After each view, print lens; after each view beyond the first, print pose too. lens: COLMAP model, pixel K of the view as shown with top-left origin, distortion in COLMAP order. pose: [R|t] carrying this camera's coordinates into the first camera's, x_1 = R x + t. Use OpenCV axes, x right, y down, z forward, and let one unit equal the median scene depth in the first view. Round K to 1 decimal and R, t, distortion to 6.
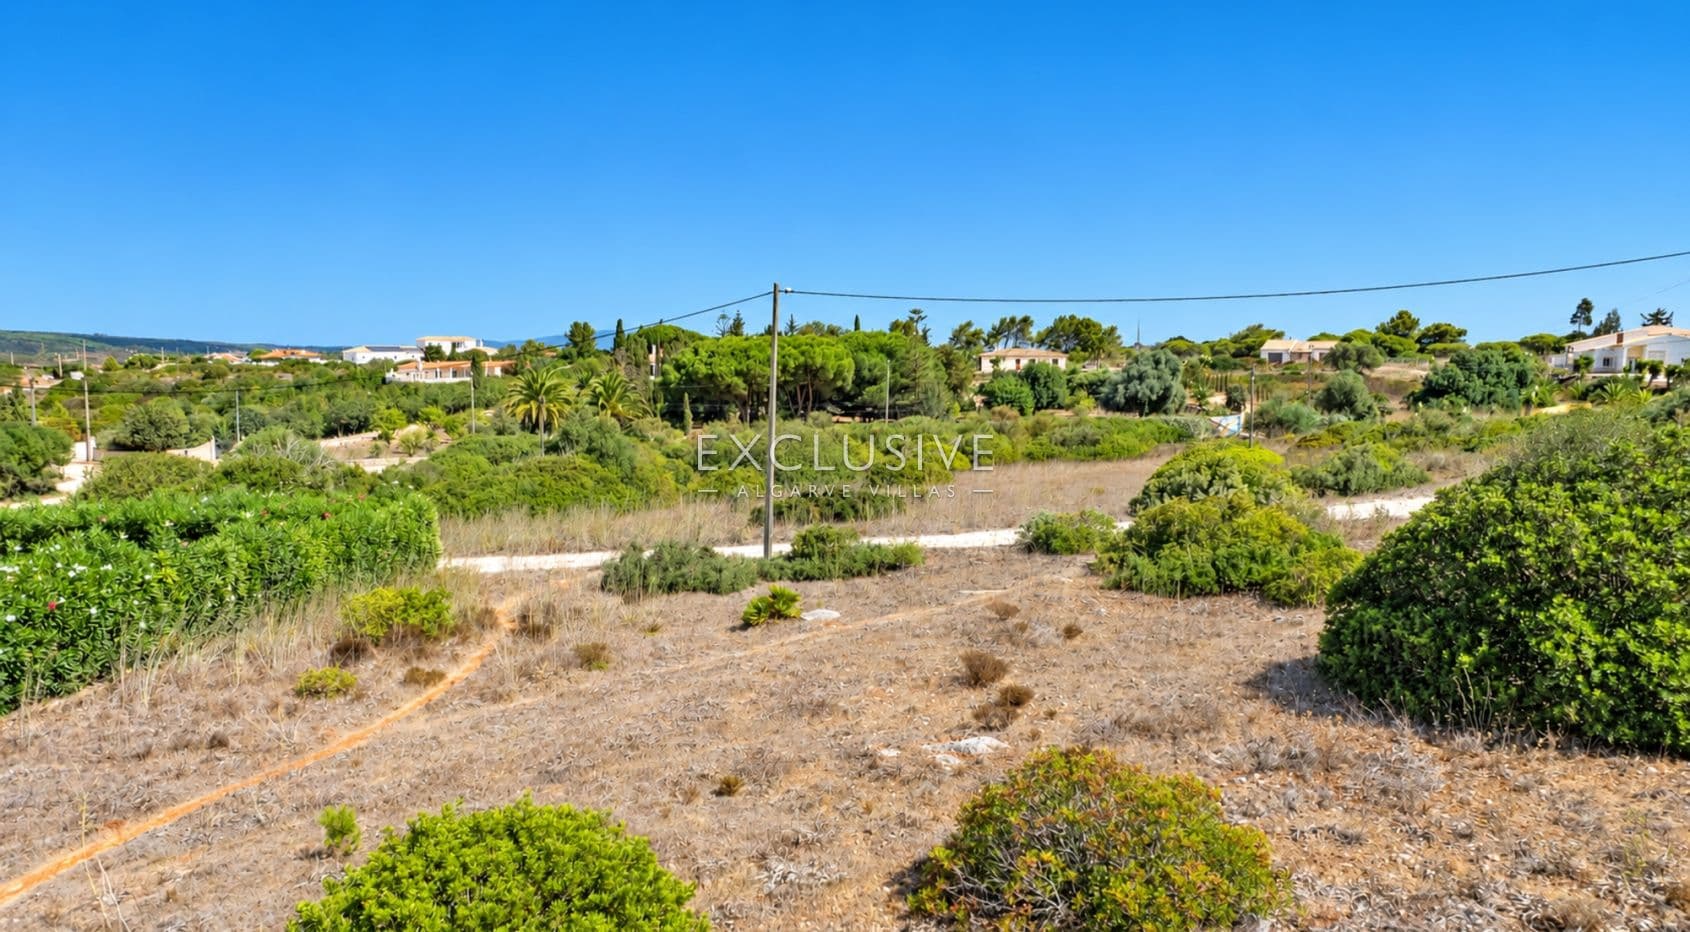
lens RADIAL K [[1080.1, 0, 849.5], [0, 1080.1, 472.8], [0, 0, 1]] dist [-0.069284, 0.063318]
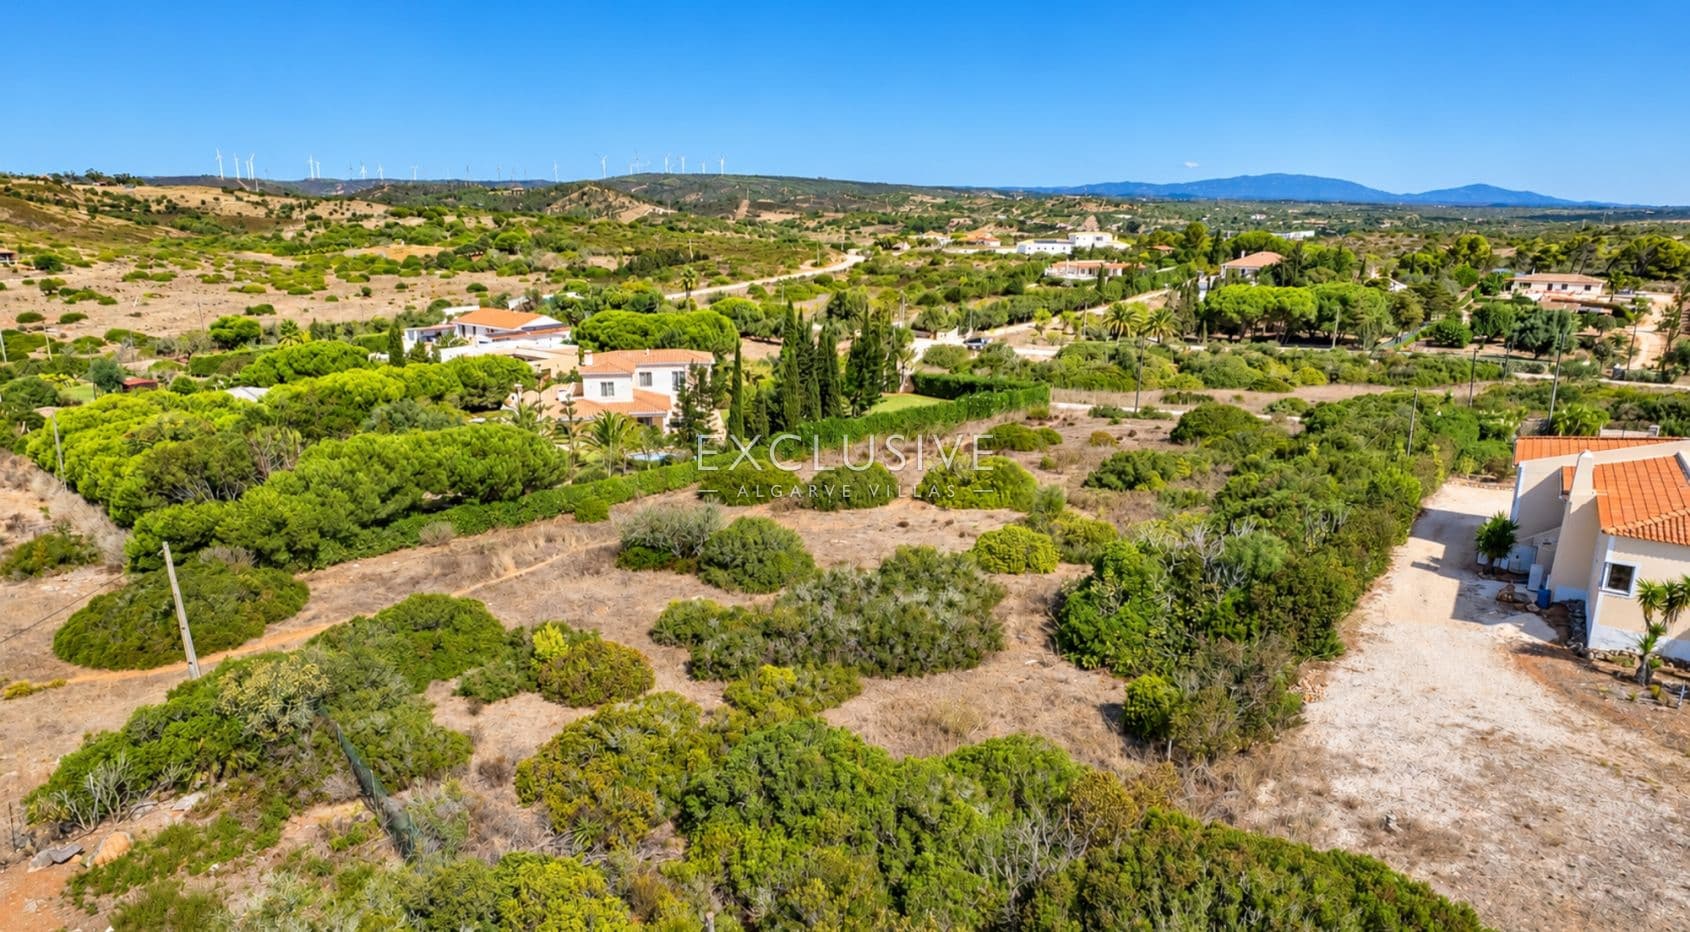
lens RADIAL K [[1080.1, 0, 849.5], [0, 1080.1, 472.8], [0, 0, 1]] dist [-0.069284, 0.063318]
pose [[0.834161, 0.147619, -0.531397, 0.305638], [-0.070362, 0.984125, 0.162933, -0.069001], [0.547014, -0.098523, 0.831306, -0.725692]]
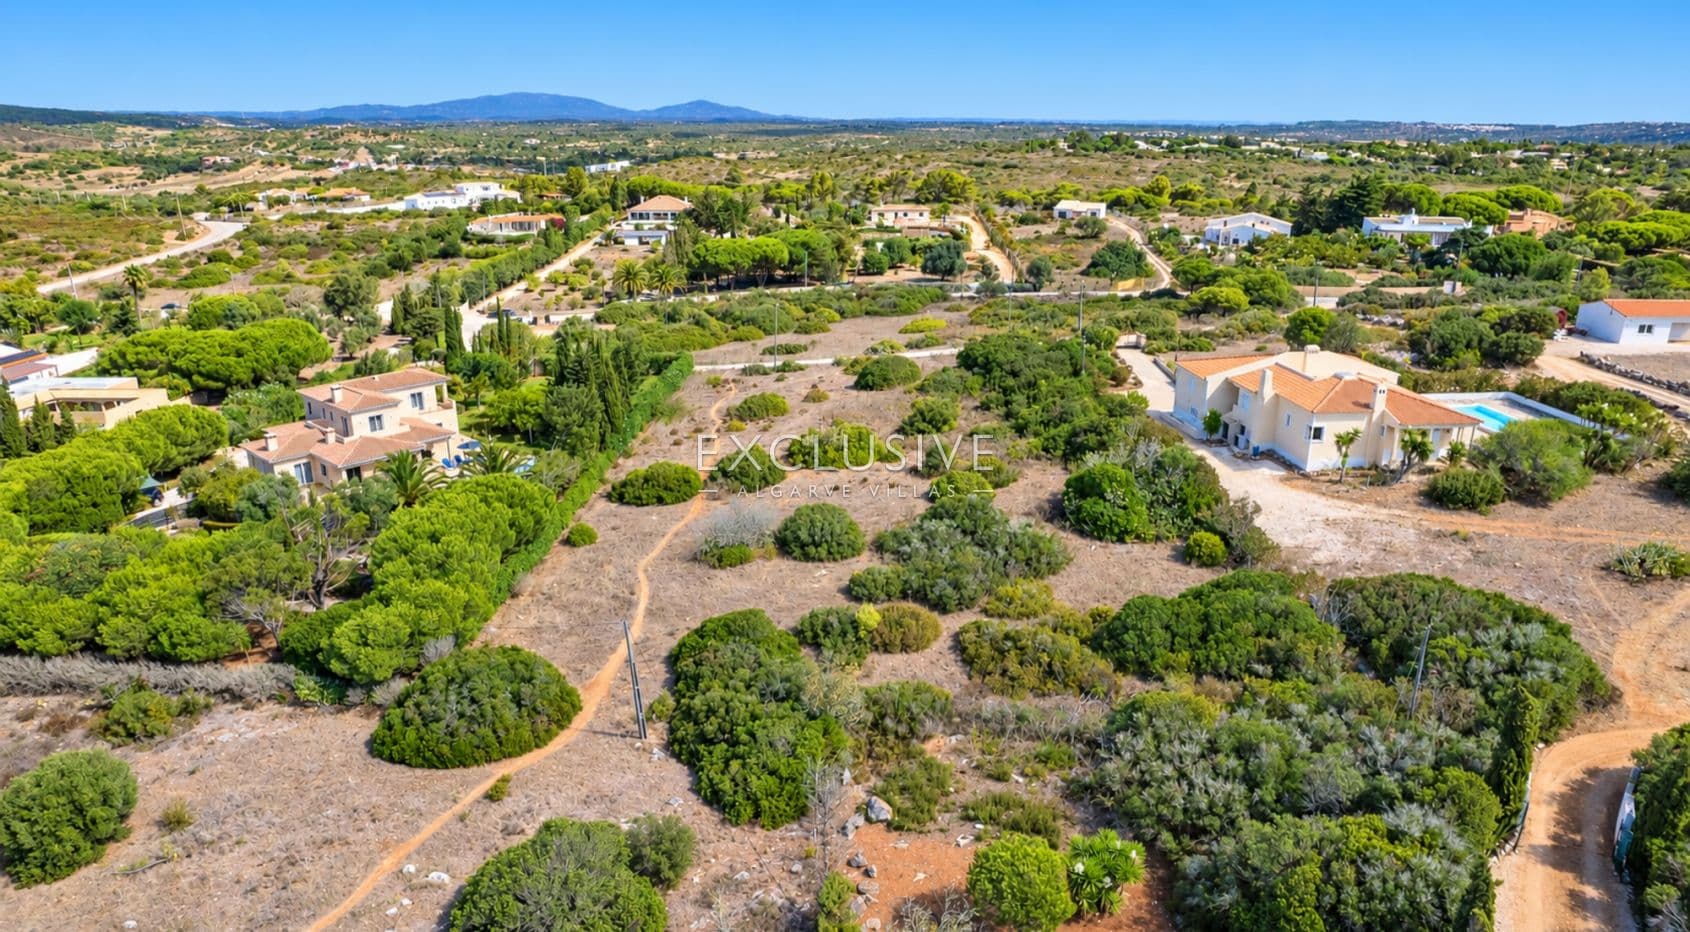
lens RADIAL K [[1080.1, 0, 849.5], [0, 1080.1, 472.8], [0, 0, 1]] dist [-0.069284, 0.063318]
pose [[0.997653, -0.016399, 0.066478, -0.021323], [0.002221, 0.978137, 0.207948, -0.116992], [-0.068435, -0.207313, 0.975878, -0.967001]]
